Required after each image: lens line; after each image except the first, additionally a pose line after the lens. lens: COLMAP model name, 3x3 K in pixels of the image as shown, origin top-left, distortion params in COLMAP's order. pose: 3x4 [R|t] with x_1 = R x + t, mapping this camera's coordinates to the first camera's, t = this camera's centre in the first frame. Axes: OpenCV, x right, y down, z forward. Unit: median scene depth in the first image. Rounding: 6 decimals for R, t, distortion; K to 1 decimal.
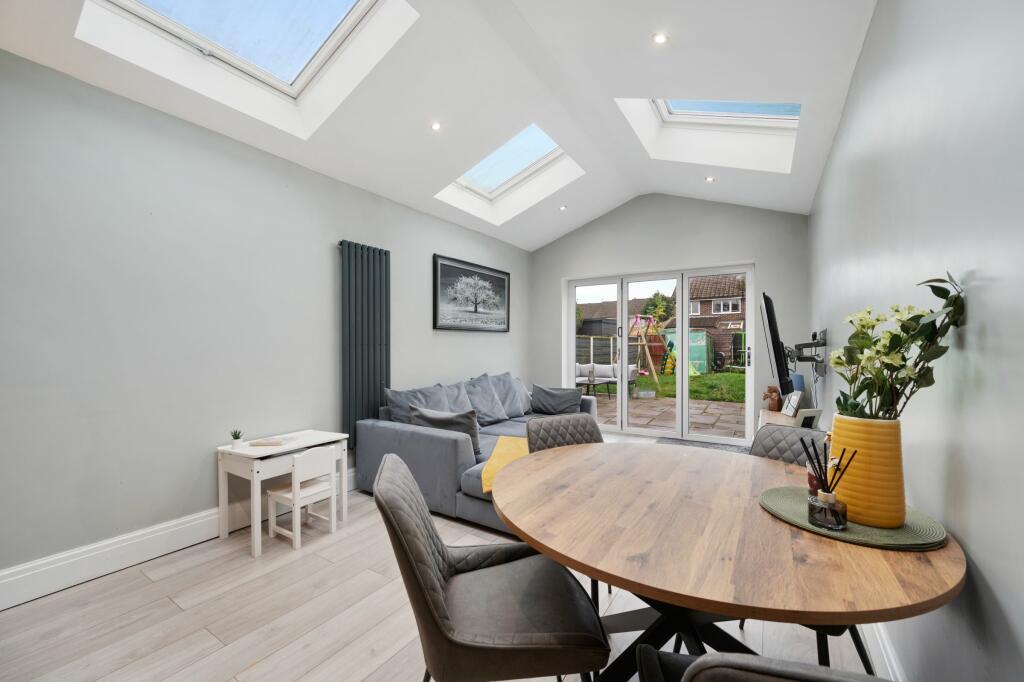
lens RADIAL K [[403.6, 0, 510.1], [0, 403.6, 344.1], [0, 0, 1]] dist [-0.001811, 0.000071]
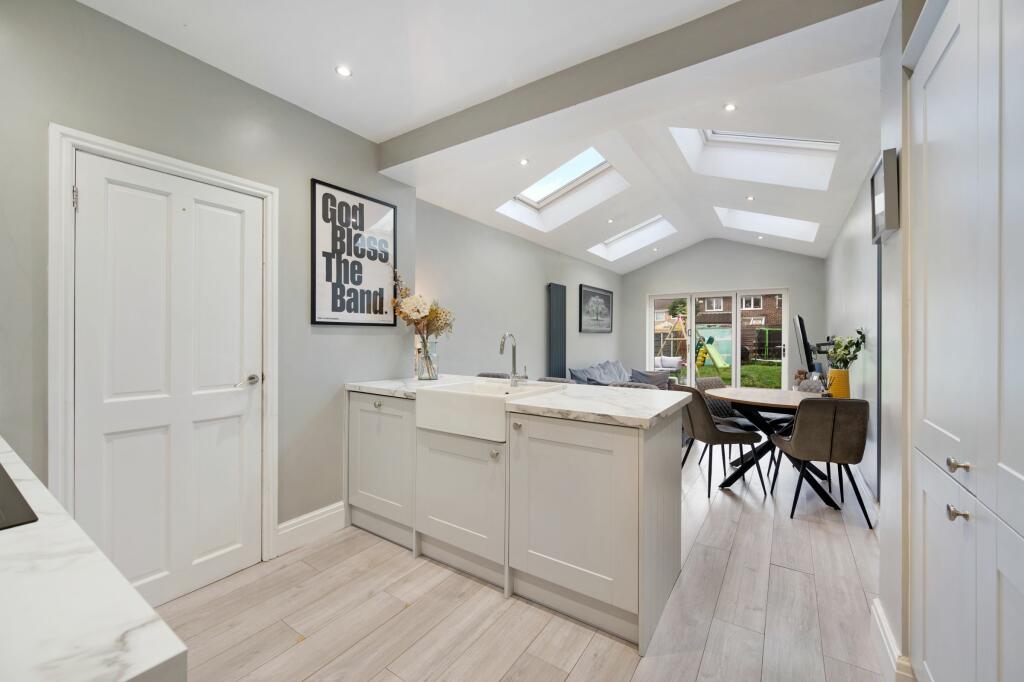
lens RADIAL K [[403.6, 0, 512.3], [0, 403.6, 338.1], [0, 0, 1]] dist [-0.001811, 0.000071]
pose [[0.999593, 0.003807, -0.028256, -0.392925], [-0.003732, 0.999989, 0.002681, -0.017212], [0.028266, -0.002574, 0.999597, -0.548736]]
